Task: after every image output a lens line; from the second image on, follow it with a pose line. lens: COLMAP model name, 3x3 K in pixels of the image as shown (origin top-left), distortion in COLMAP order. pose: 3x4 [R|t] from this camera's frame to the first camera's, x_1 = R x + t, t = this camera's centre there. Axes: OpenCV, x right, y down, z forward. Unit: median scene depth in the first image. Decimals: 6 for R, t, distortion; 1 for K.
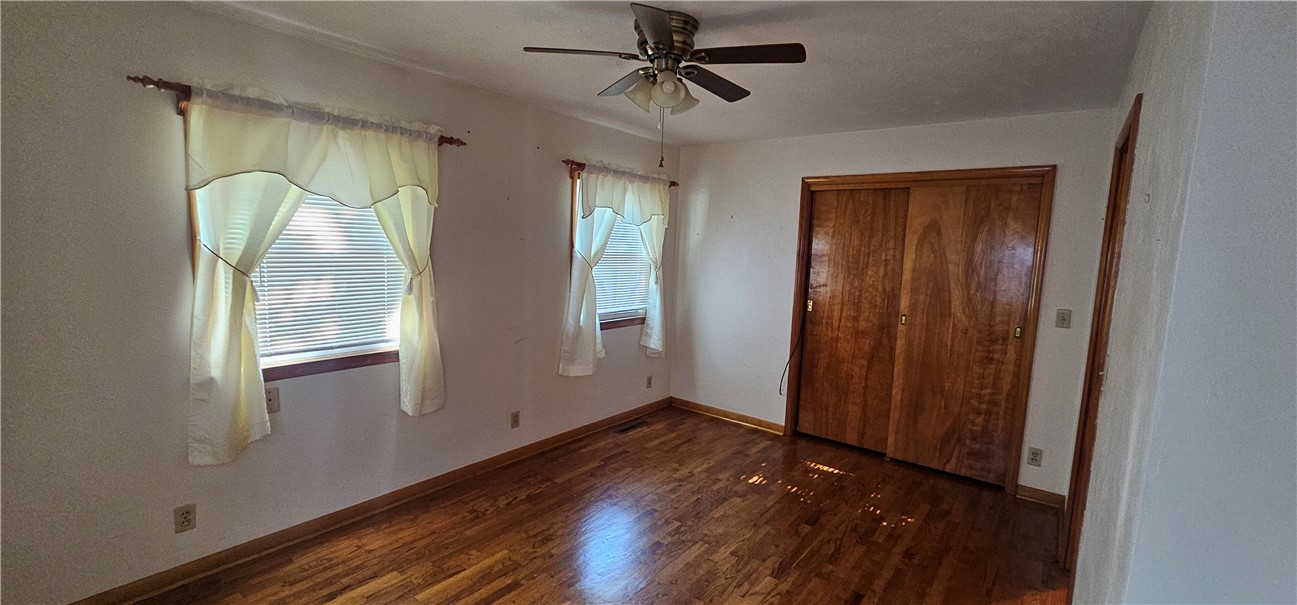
lens RADIAL K [[532.6, 0, 659.9], [0, 532.6, 304.9], [0, 0, 1]] dist [-0.001513, -0.000299]
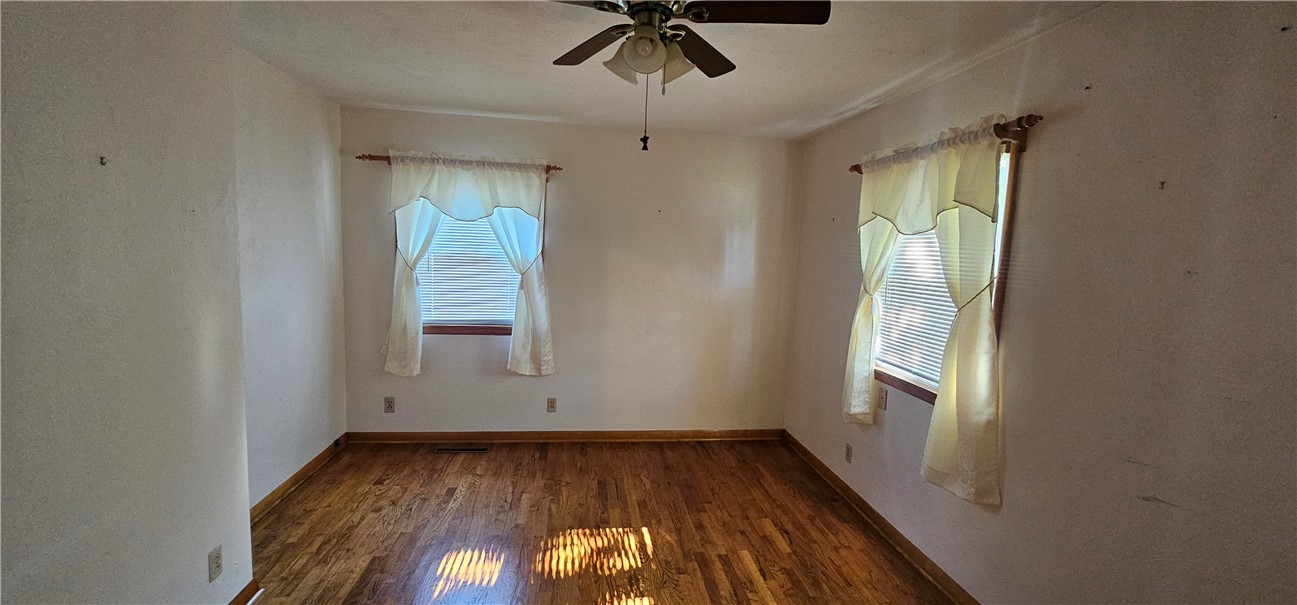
lens RADIAL K [[532.6, 0, 659.9], [0, 532.6, 304.9], [0, 0, 1]] dist [-0.001513, -0.000299]
pose [[-0.695271, 0.009553, -0.718684, 0.502963], [-0.150472, 0.975819, 0.158541, -0.148826], [0.702820, 0.218371, -0.677021, 1.448343]]
